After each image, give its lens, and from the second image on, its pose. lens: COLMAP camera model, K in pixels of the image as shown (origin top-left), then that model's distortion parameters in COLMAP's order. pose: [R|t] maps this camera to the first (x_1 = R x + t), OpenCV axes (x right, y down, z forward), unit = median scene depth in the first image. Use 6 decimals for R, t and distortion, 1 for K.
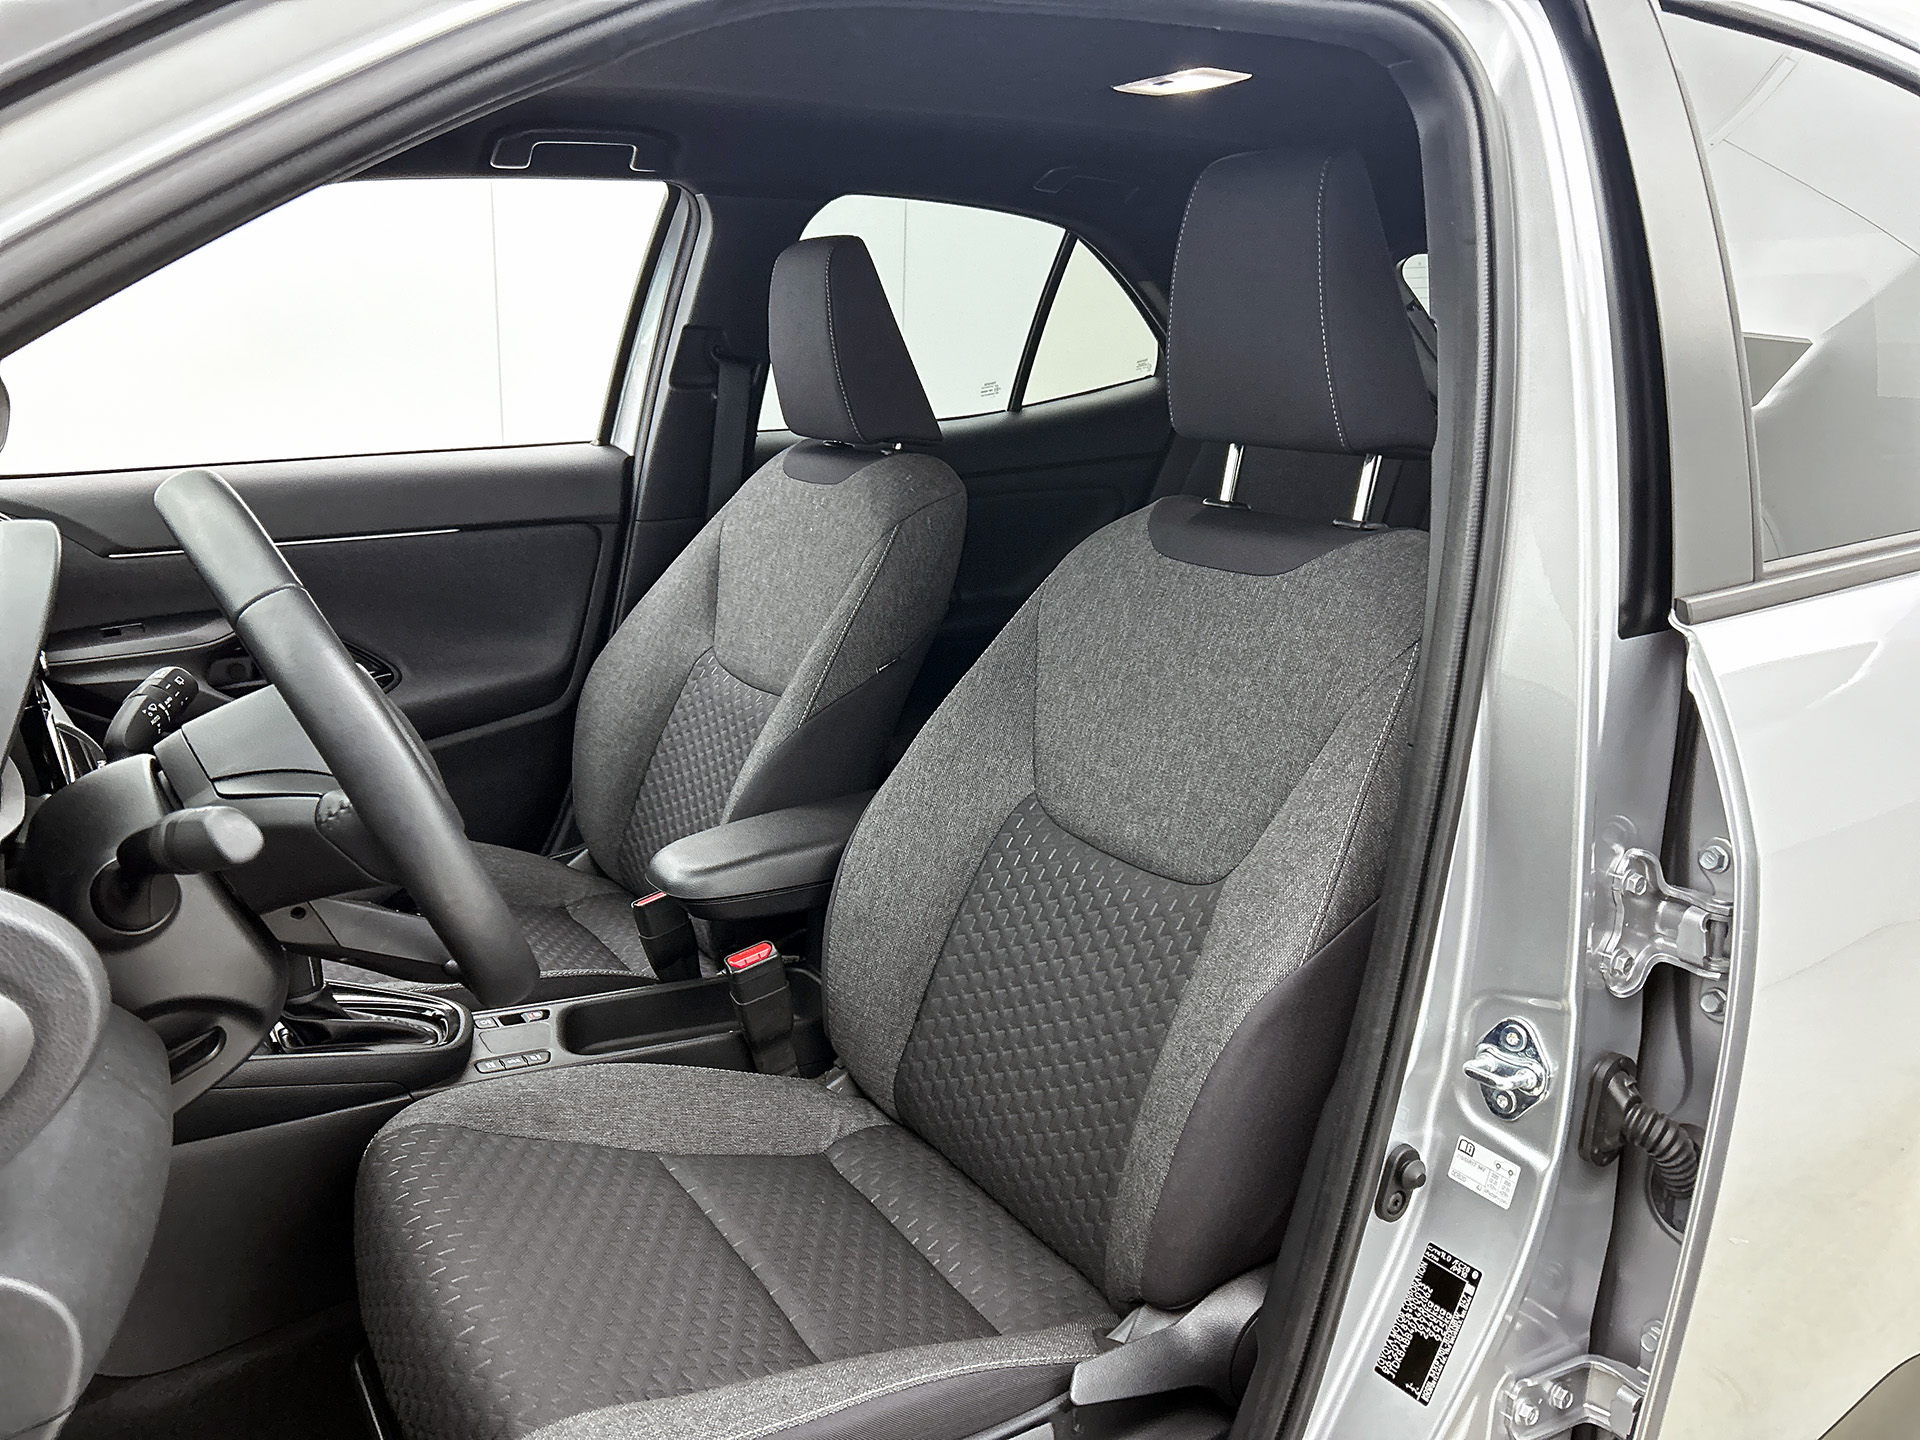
lens RADIAL K [[1455.7, 0, 961.0], [0, 1455.7, 735.3], [0, 0, 1]] dist [0.045943, -0.060839]
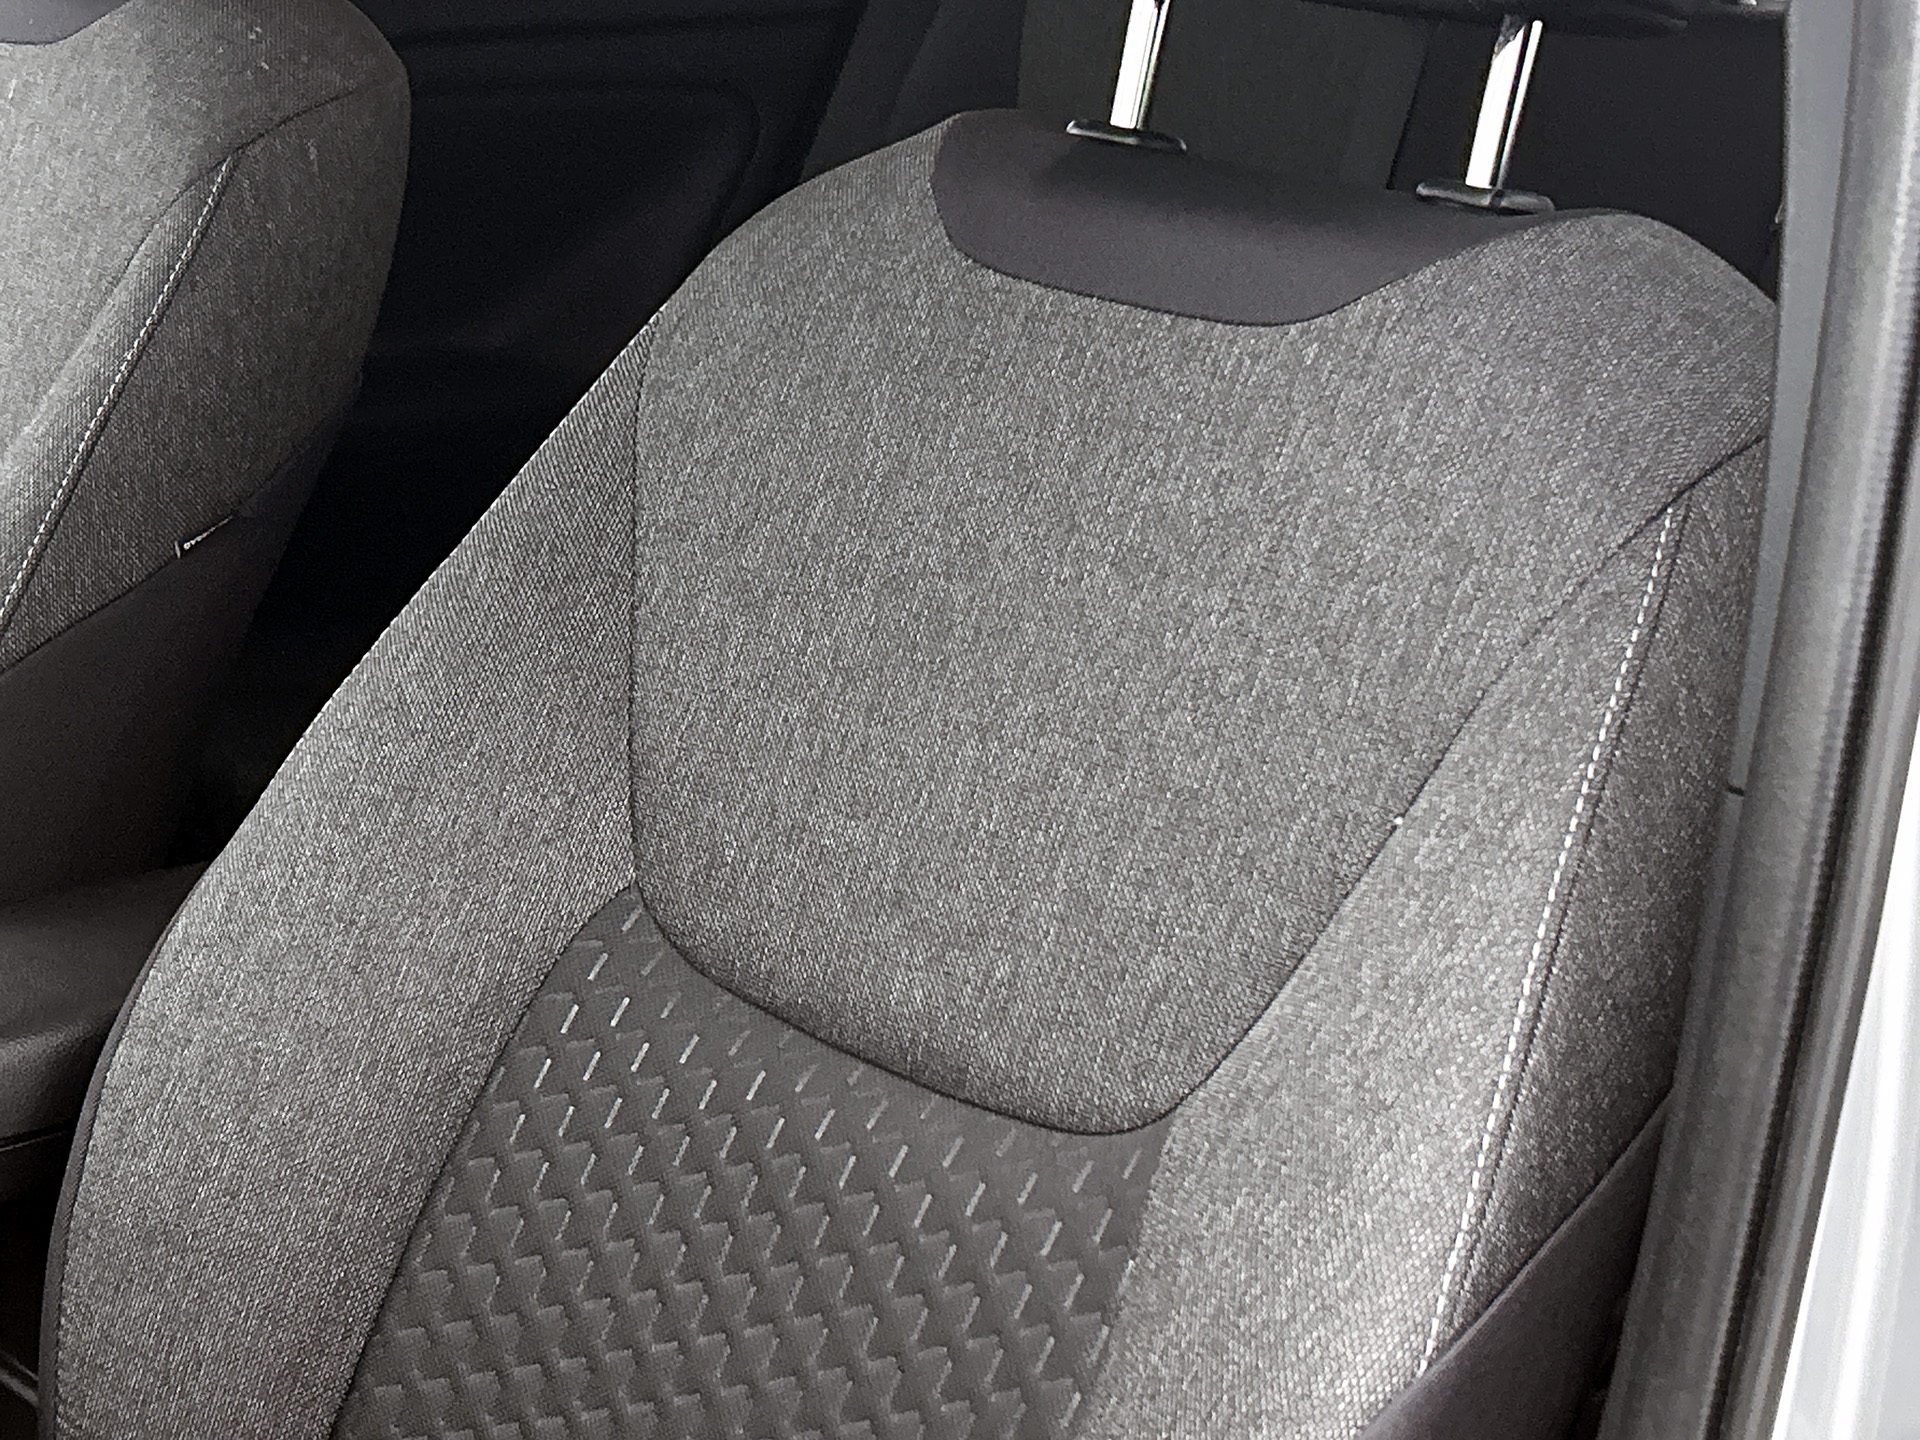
lens RADIAL K [[3249.1, 0, 962.1], [0, 3249.1, 710.6], [0, 0, 1]] dist [0.115288, 0.000000]
pose [[0.977187, -0.002331, 0.212368, -0.049353], [-0.001163, 0.999866, 0.016325, -0.021030], [-0.212378, -0.016200, 0.977053, 0.171602]]
